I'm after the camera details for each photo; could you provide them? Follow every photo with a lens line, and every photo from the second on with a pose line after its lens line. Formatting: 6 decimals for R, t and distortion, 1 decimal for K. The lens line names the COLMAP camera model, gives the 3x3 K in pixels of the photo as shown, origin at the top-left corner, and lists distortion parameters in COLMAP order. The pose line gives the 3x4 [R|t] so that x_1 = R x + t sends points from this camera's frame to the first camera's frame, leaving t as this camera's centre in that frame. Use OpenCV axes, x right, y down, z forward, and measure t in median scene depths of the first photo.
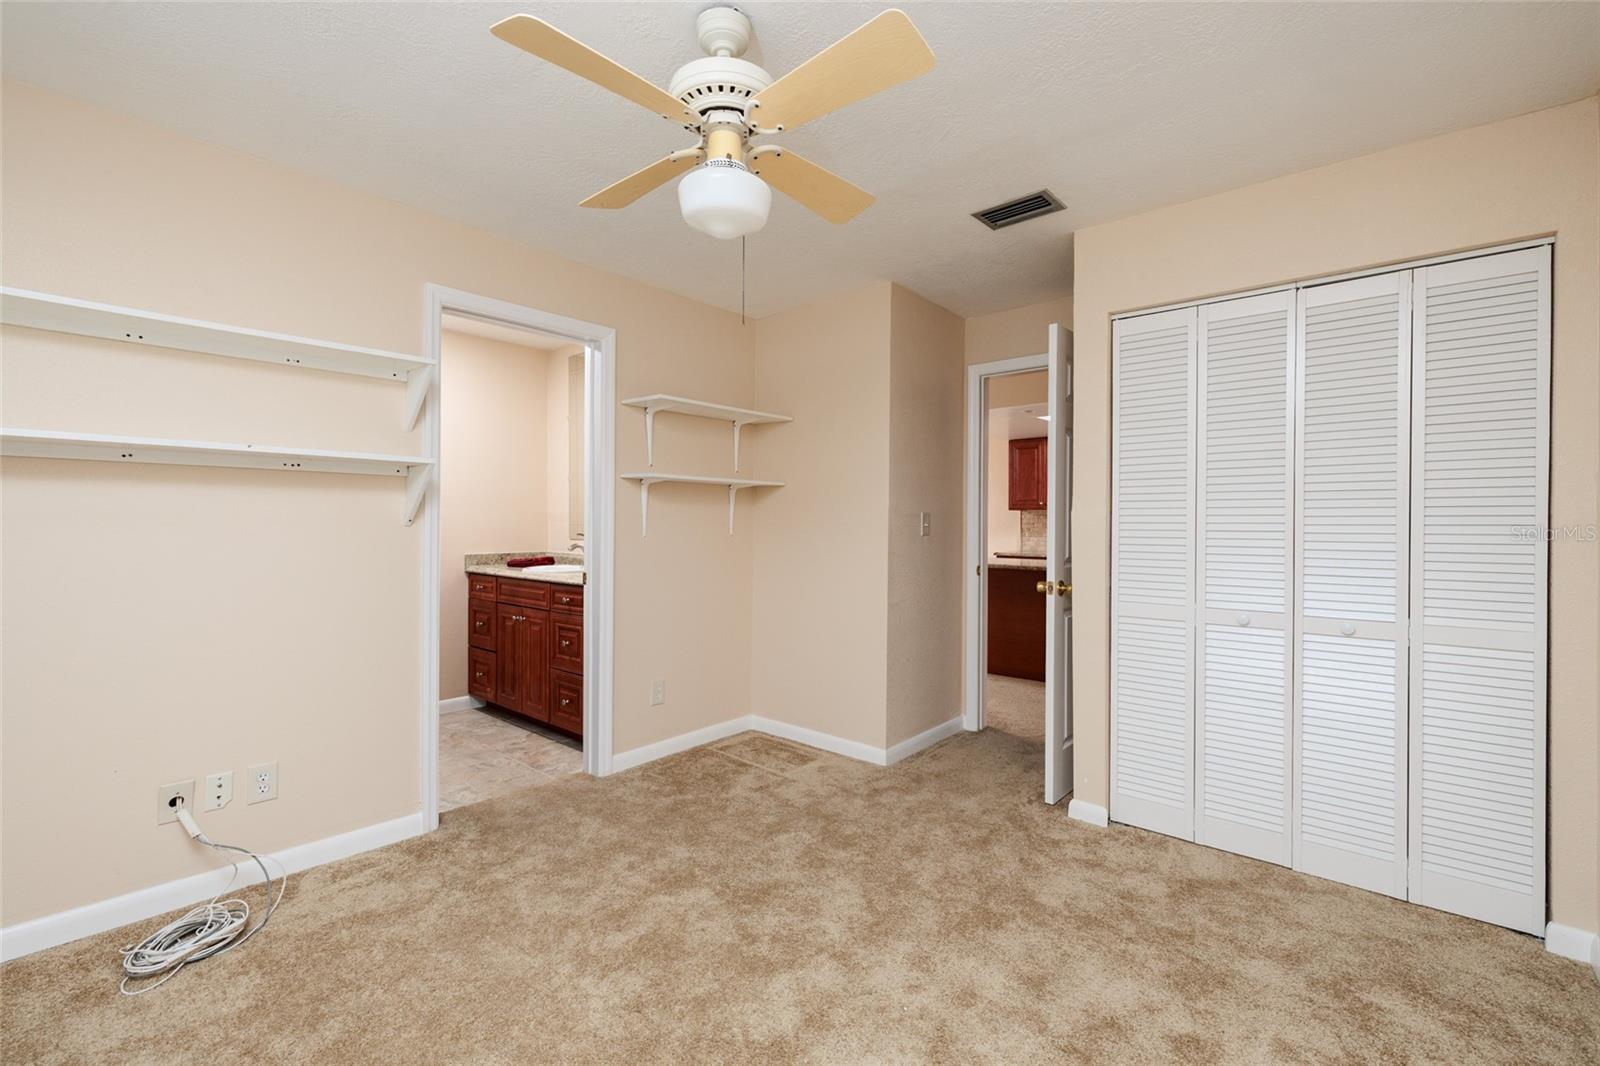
lens RADIAL K [[690.6, 0, 801.0], [0, 690.6, 528.4], [0, 0, 1]] dist [0.007999, -0.000089]
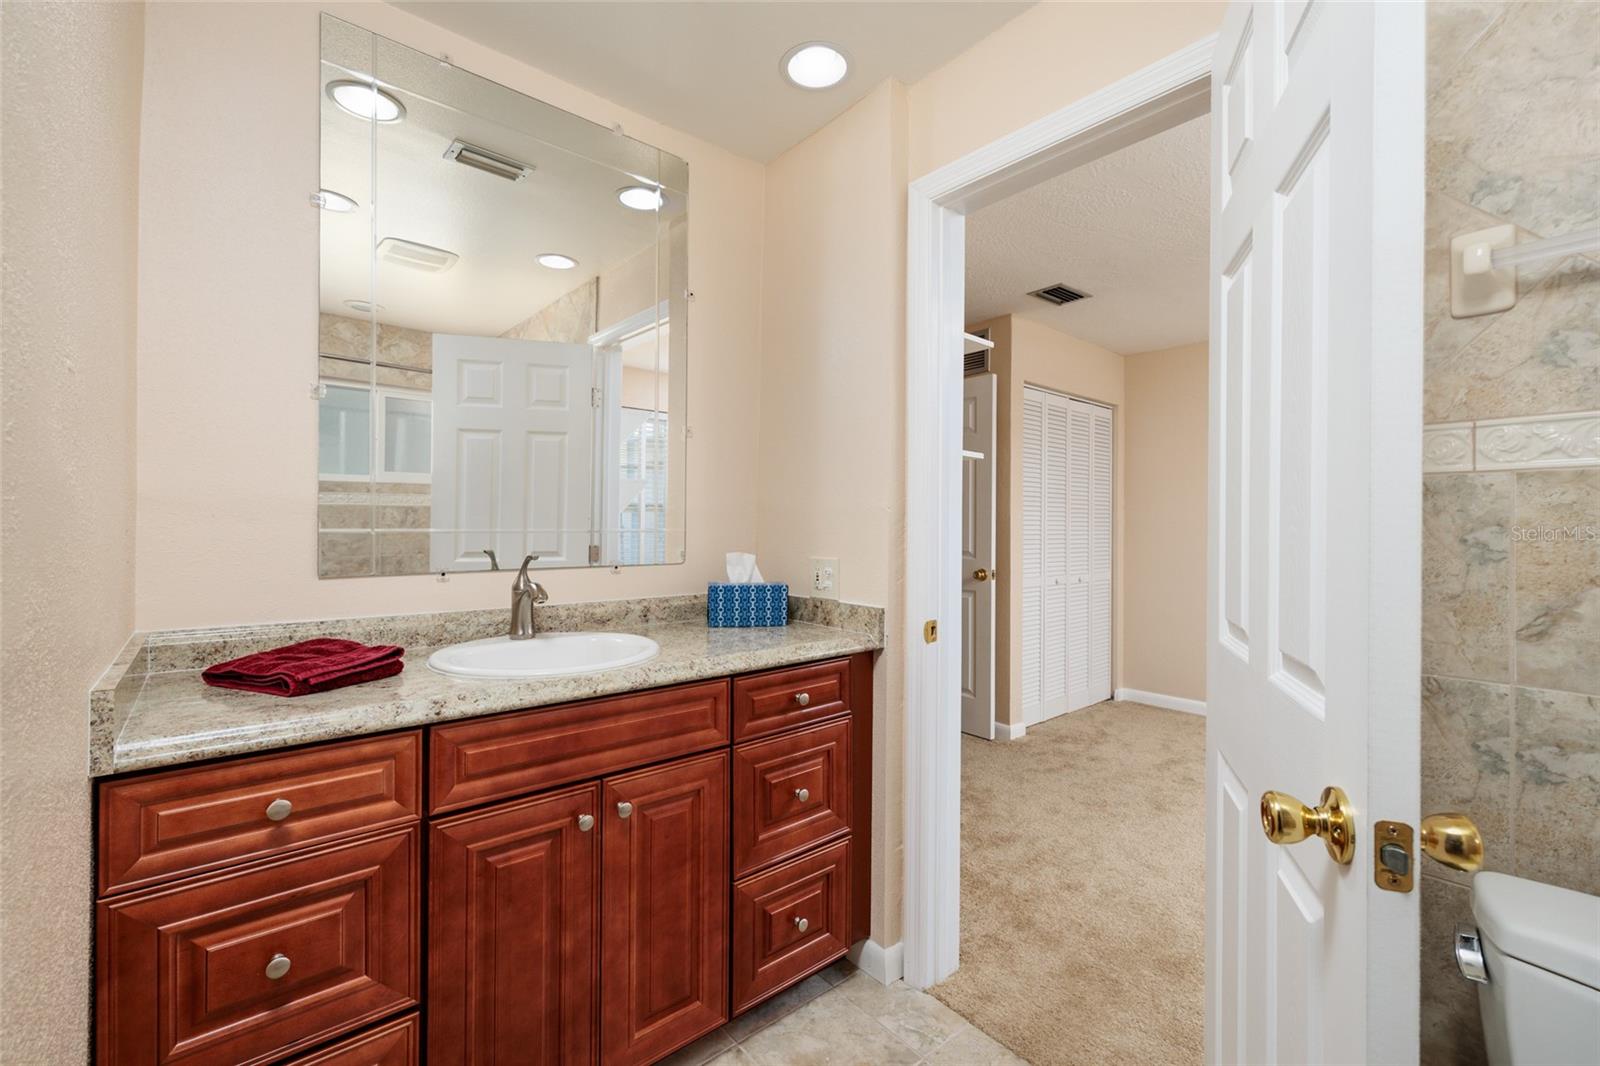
lens RADIAL K [[690.6, 0, 800.7], [0, 690.6, 526.1], [0, 0, 1]] dist [0.007999, -0.000089]
pose [[0.149754, -0.006682, 0.988701, -0.765297], [0.004503, 0.999971, 0.006076, -0.012784], [-0.988713, 0.003542, 0.149779, 0.899730]]
